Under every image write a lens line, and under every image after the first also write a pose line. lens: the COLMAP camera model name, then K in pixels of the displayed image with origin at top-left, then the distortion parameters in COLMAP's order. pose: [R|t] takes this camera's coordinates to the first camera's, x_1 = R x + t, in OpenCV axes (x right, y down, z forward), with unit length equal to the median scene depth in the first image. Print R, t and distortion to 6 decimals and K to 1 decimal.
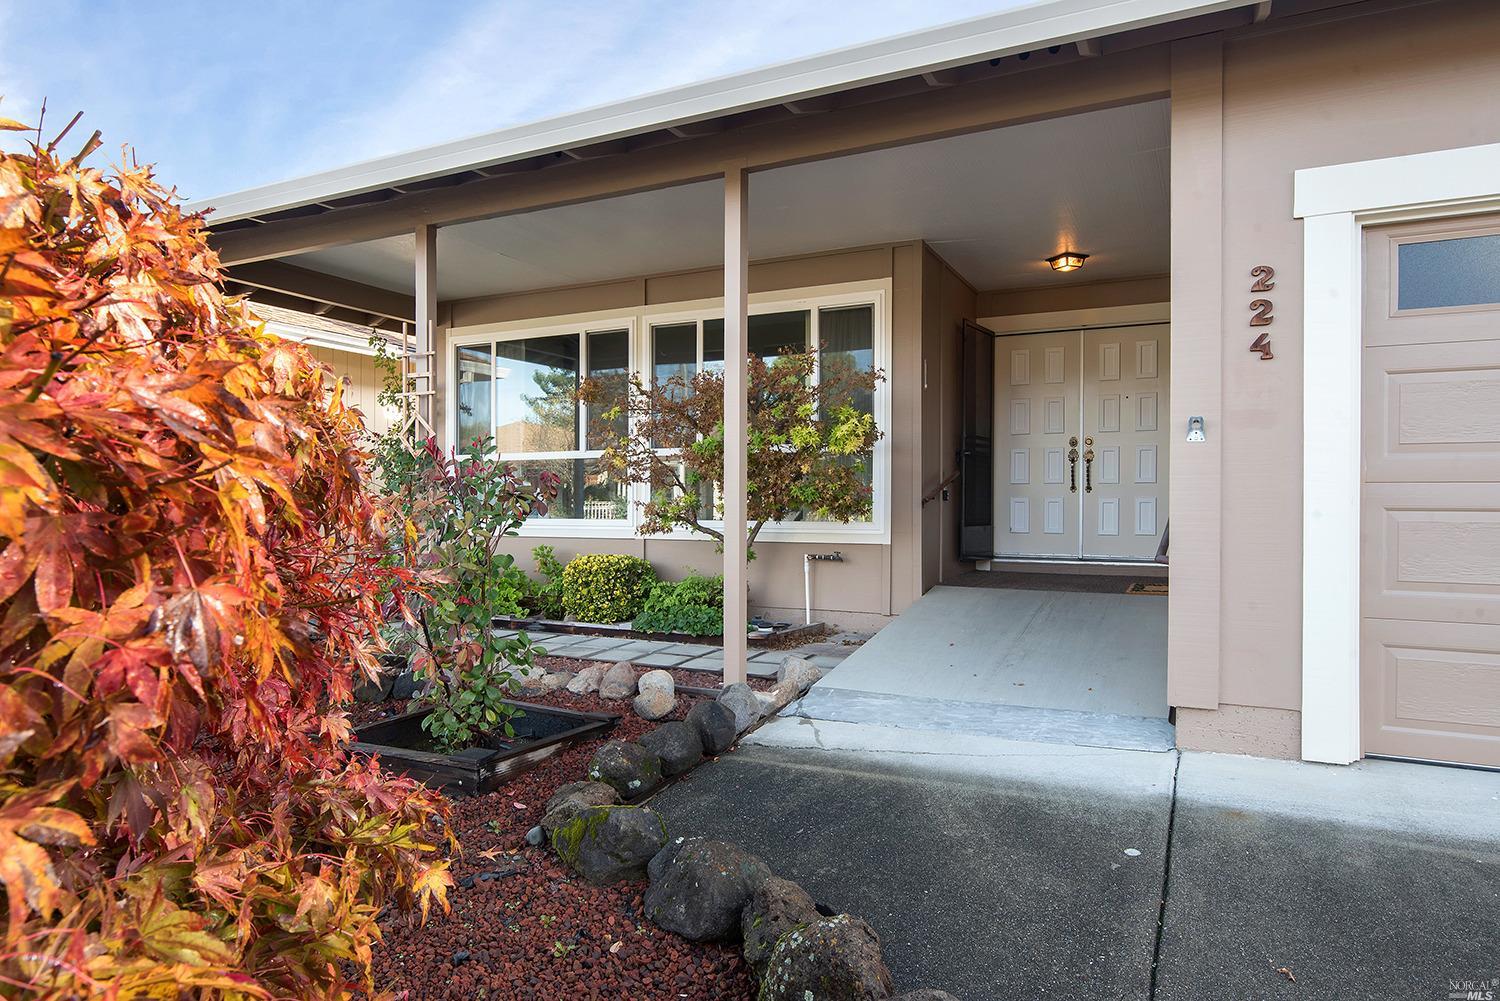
lens RADIAL K [[932.4, 0, 749.0], [0, 932.4, 516.2], [0, 0, 1]] dist [-0.004093, -0.000905]
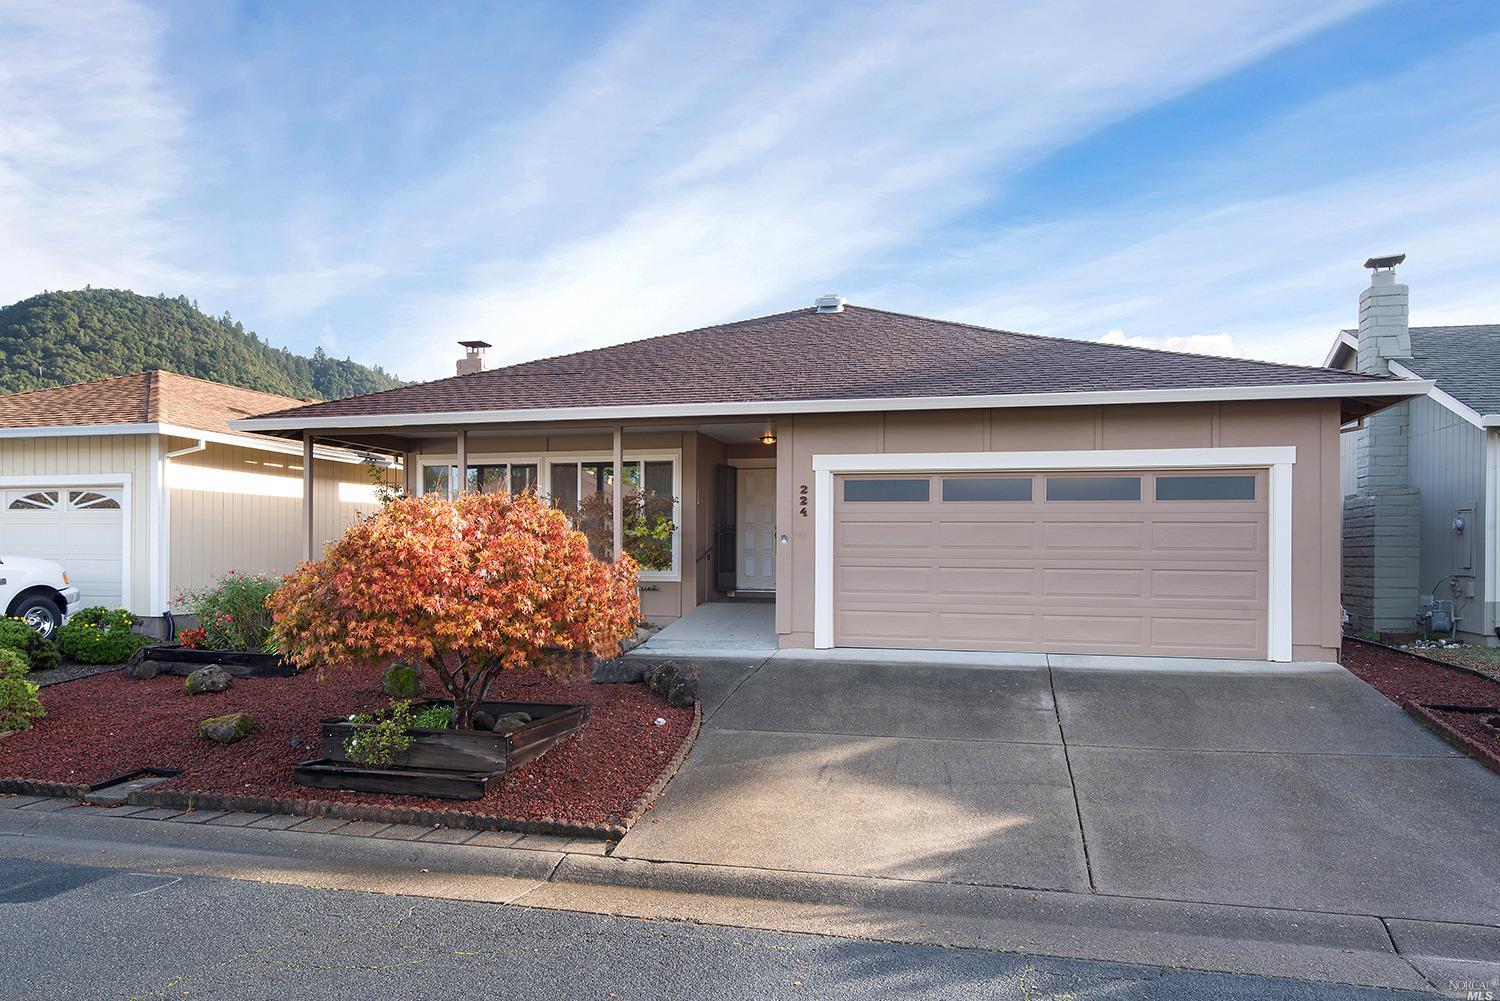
lens RADIAL K [[1029.6, 0, 743.9], [0, 1029.6, 588.6], [0, 0, 1]] dist [-0.010291, -0.003719]
pose [[0.977515, -0.005779, 0.210785, -0.202598], [0.000697, 0.999707, 0.024175, -0.009355], [-0.210863, -0.023485, 0.977233, -1.320617]]
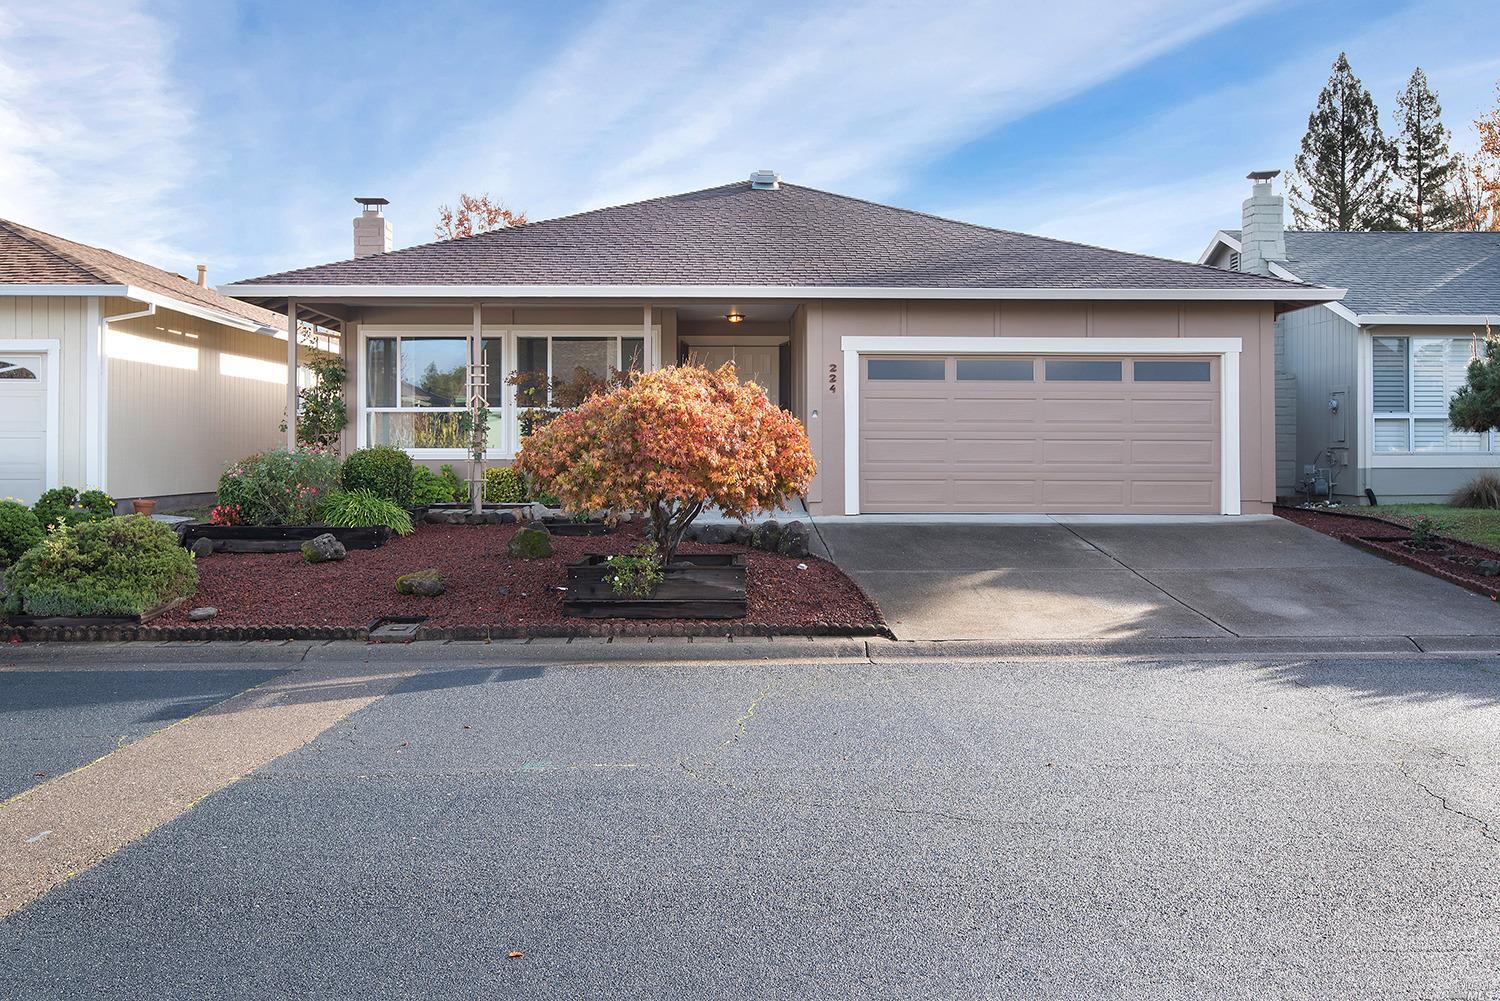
lens RADIAL K [[1340.4, 0, 749.6], [0, 1340.4, 489.3], [0, 0, 1]] dist [-0.017447, 0.005209]
pose [[0.879198, -0.015540, 0.476203, -1.155458], [0.007543, 0.999797, 0.018699, 0.046812], [-0.476397, -0.012848, 0.879137, -1.775621]]
